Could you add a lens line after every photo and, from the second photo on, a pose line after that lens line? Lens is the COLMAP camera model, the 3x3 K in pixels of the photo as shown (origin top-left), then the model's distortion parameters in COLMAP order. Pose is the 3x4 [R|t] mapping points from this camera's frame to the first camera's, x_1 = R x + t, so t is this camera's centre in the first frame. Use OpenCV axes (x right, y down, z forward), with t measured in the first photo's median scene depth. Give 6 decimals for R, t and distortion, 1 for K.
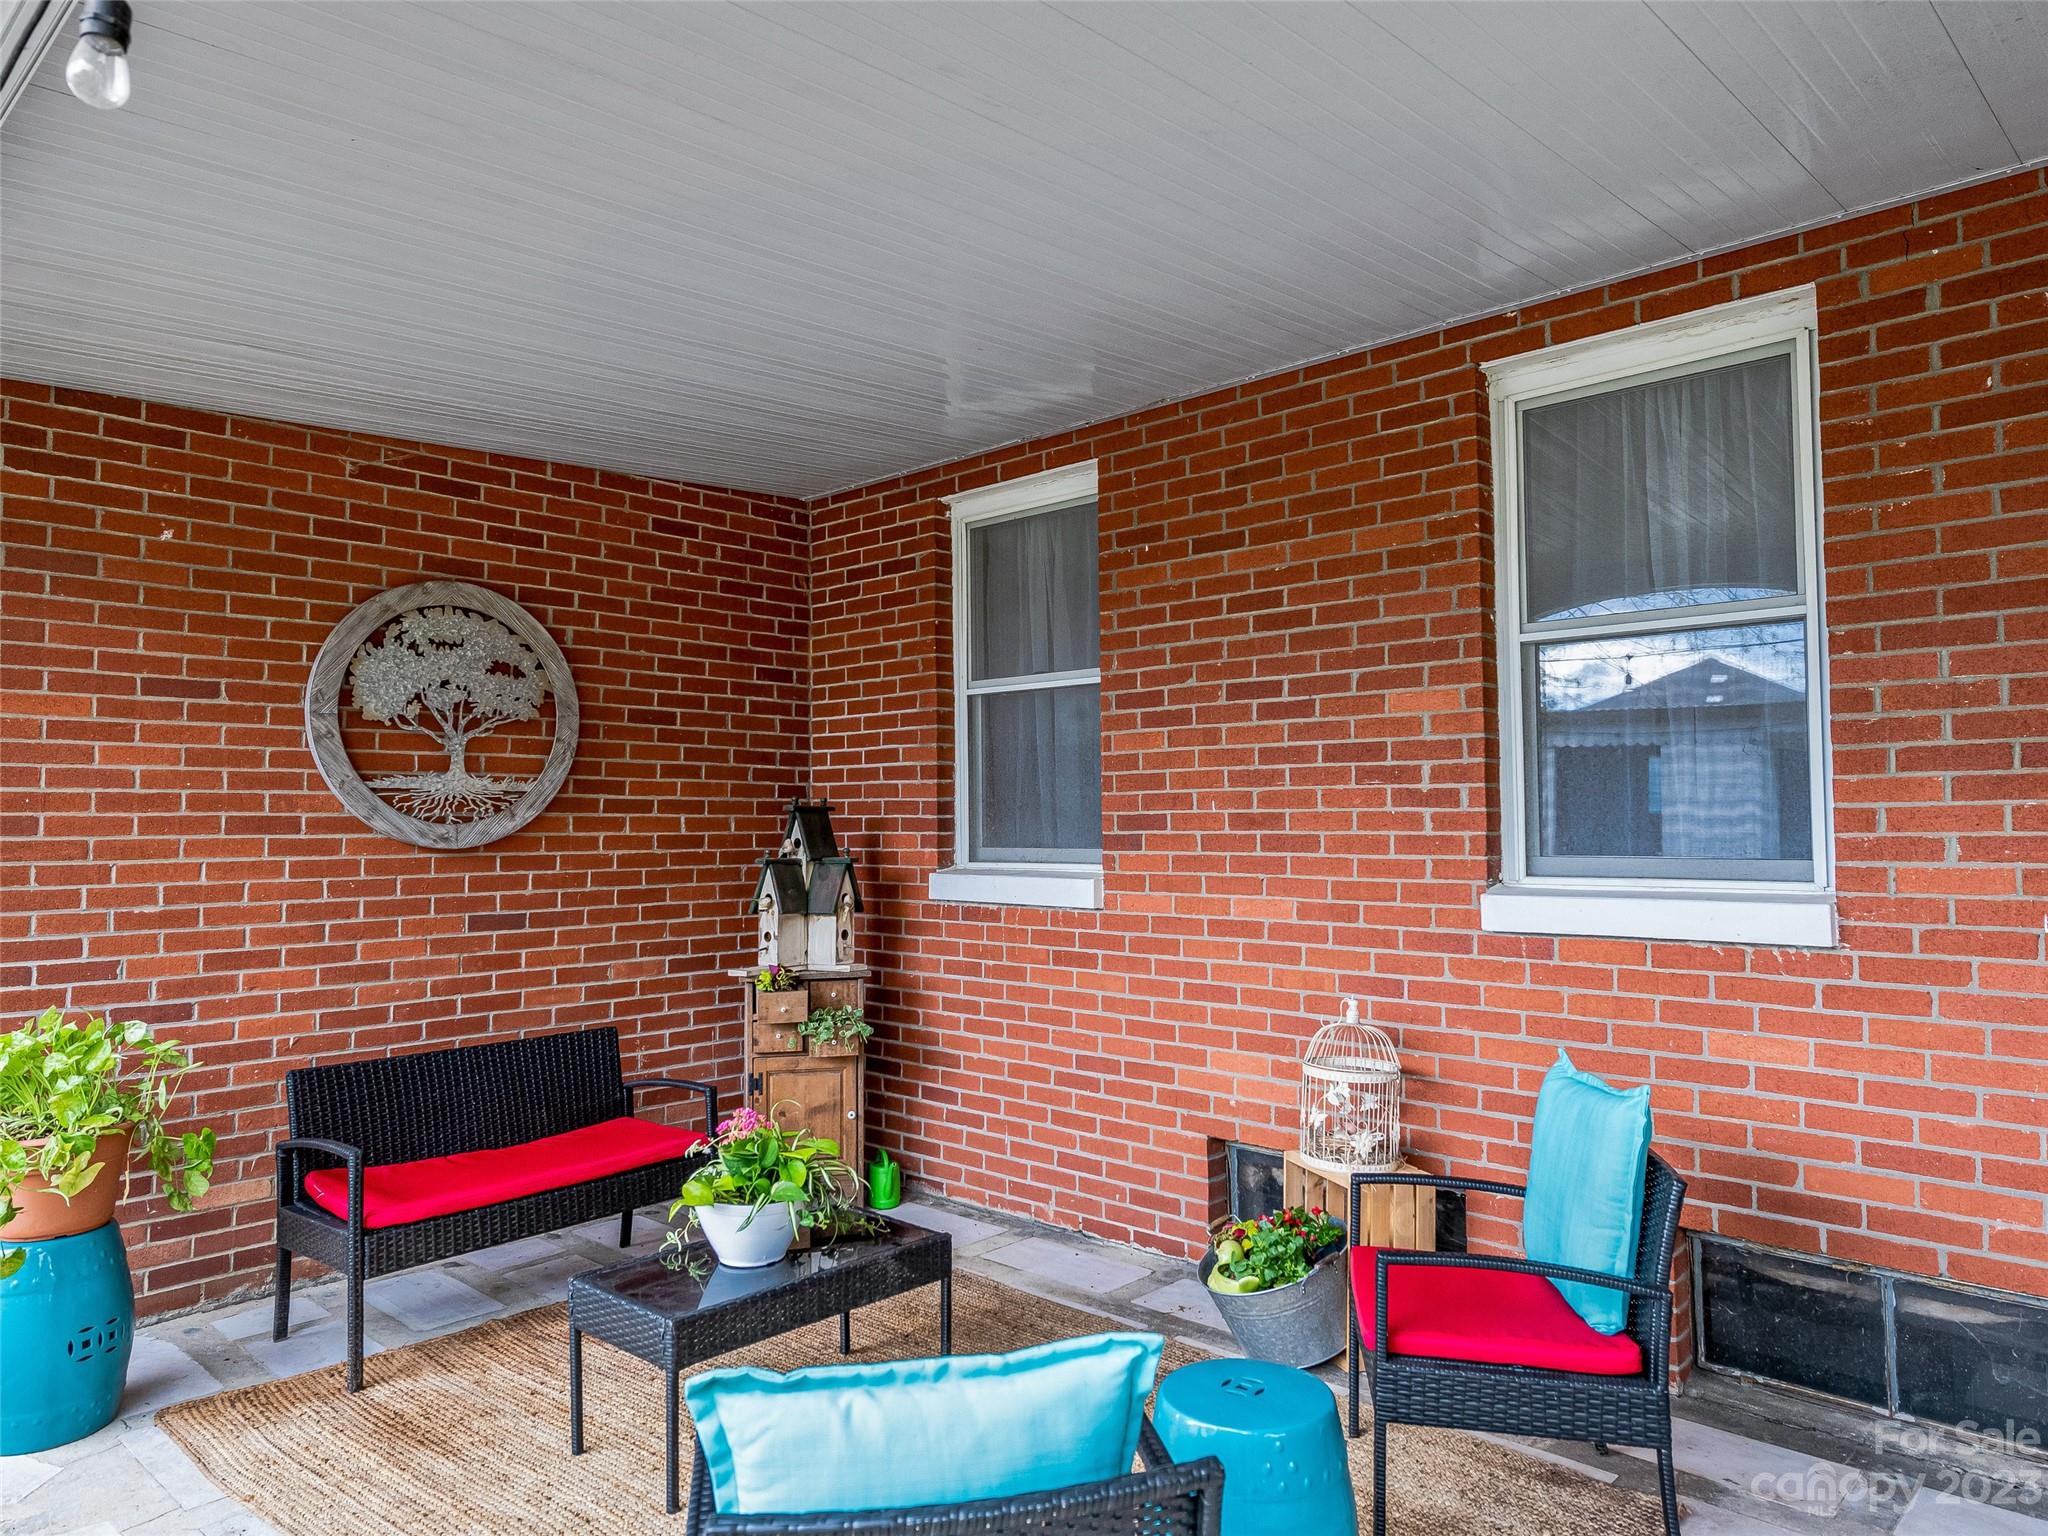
lens RADIAL K [[1392.1, 0, 1024.4], [0, 1392.1, 761.3], [0, 0, 1]] dist [0.010694, -0.004918]
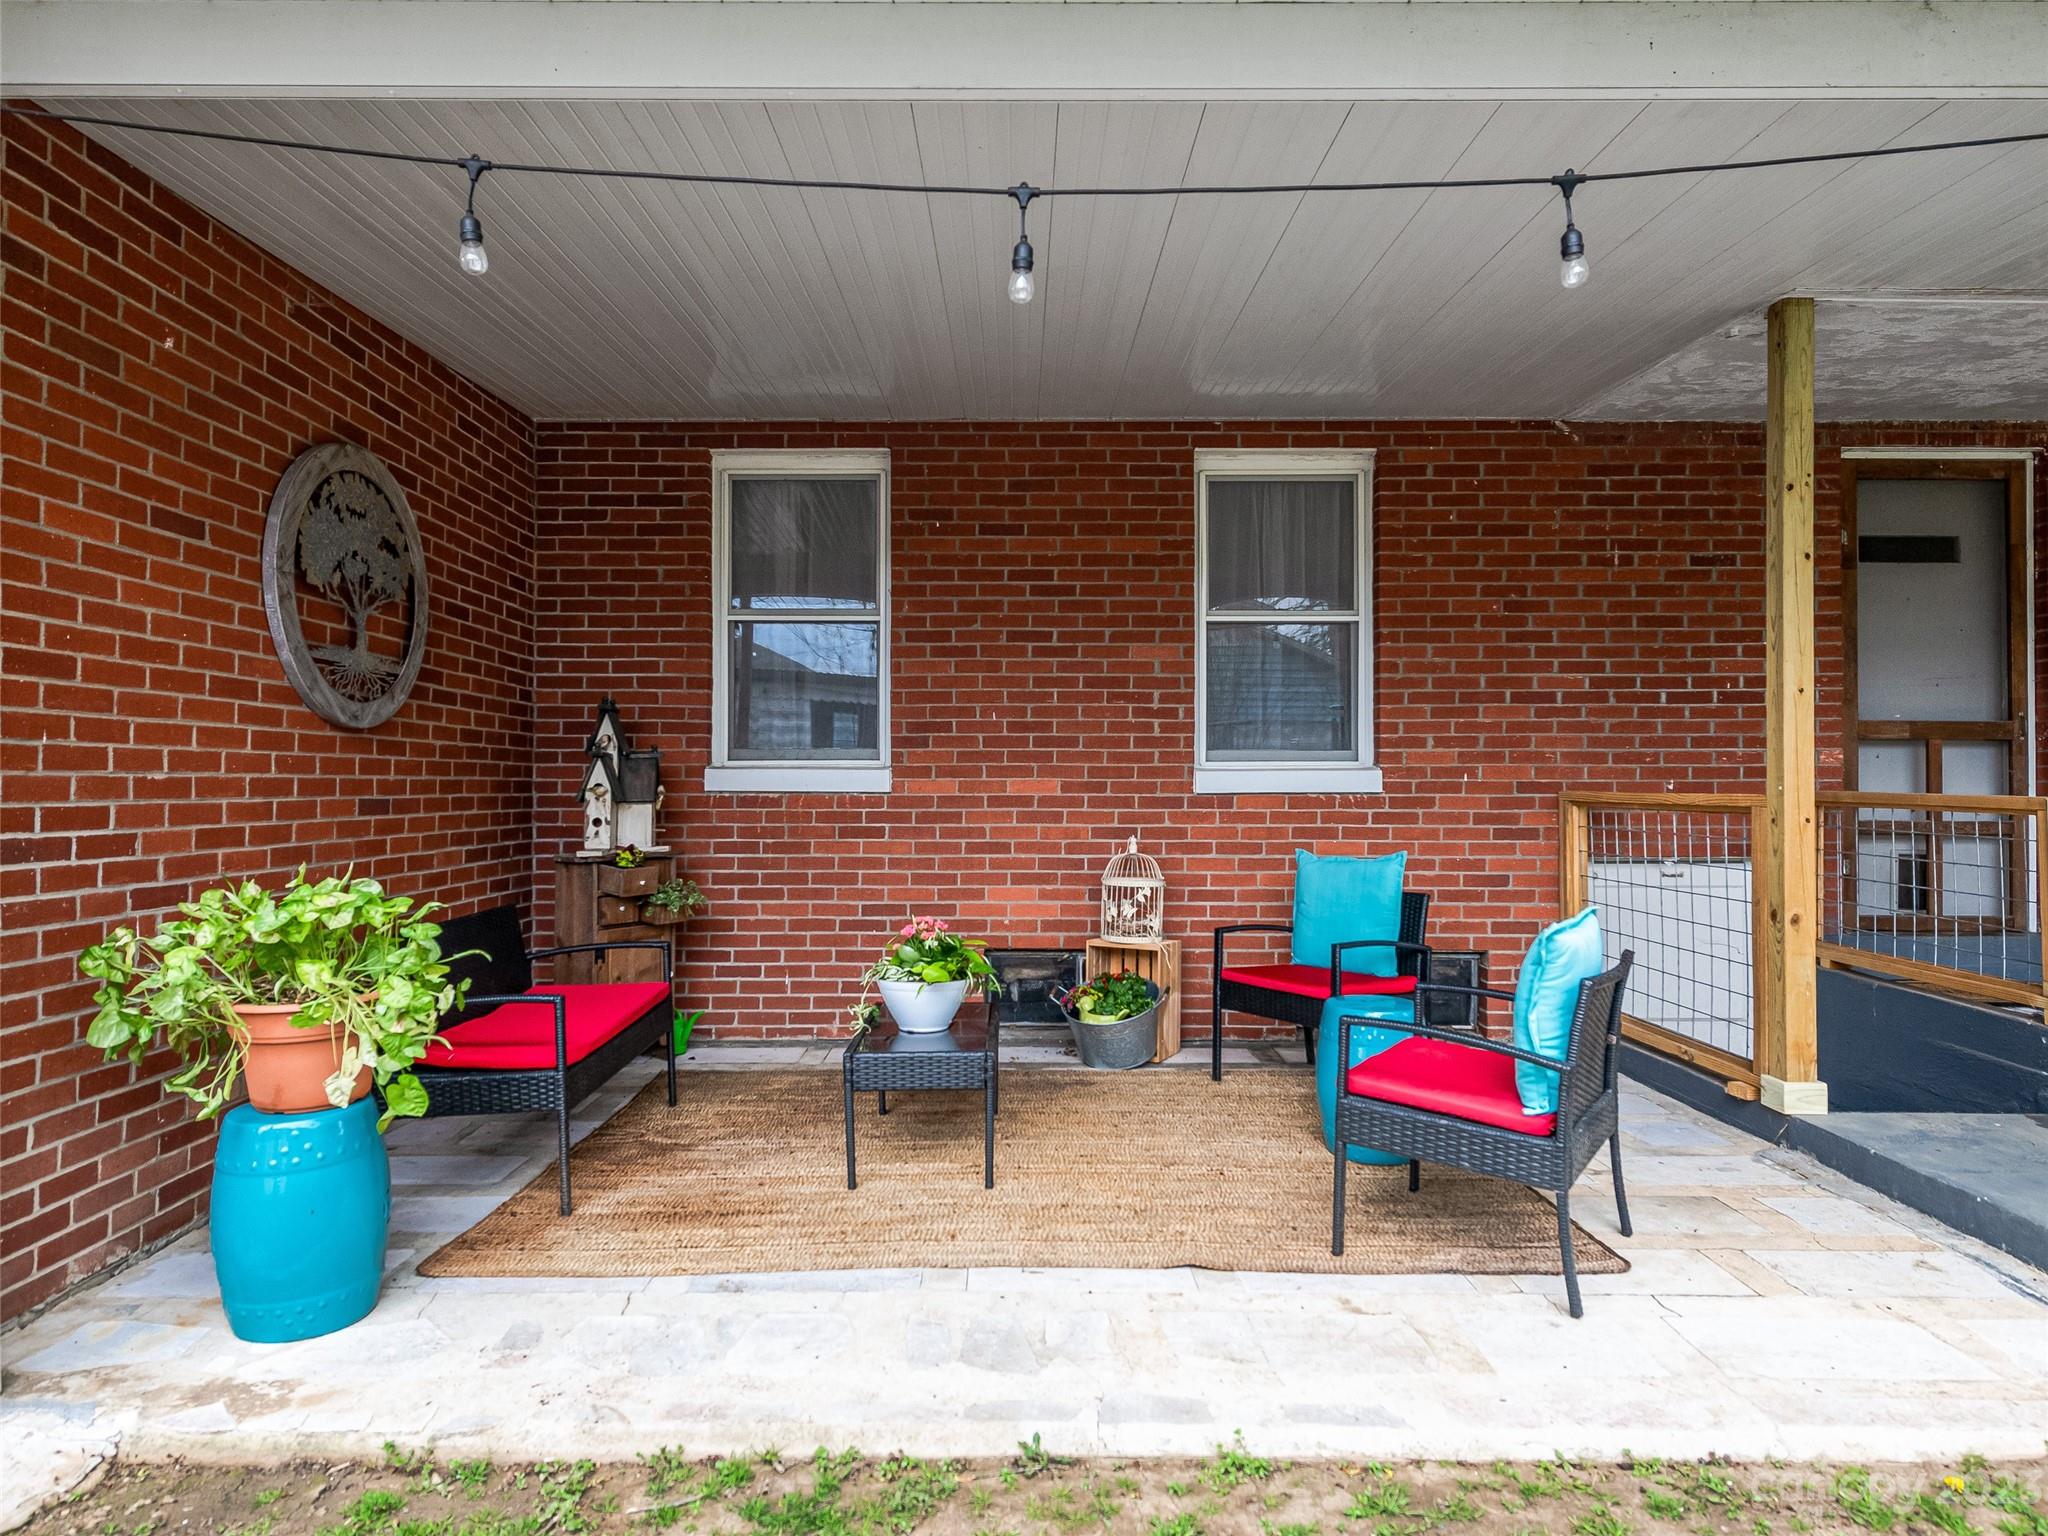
lens RADIAL K [[1252.9, 0, 1022.2], [0, 1252.9, 775.9], [0, 0, 1]] dist [0.002349, 0.000045]
pose [[0.716716, 0.011445, 0.697271, -0.765901], [-0.034083, 0.999245, 0.018633, 0.071611], [-0.696531, -0.037120, 0.716565, 0.068783]]
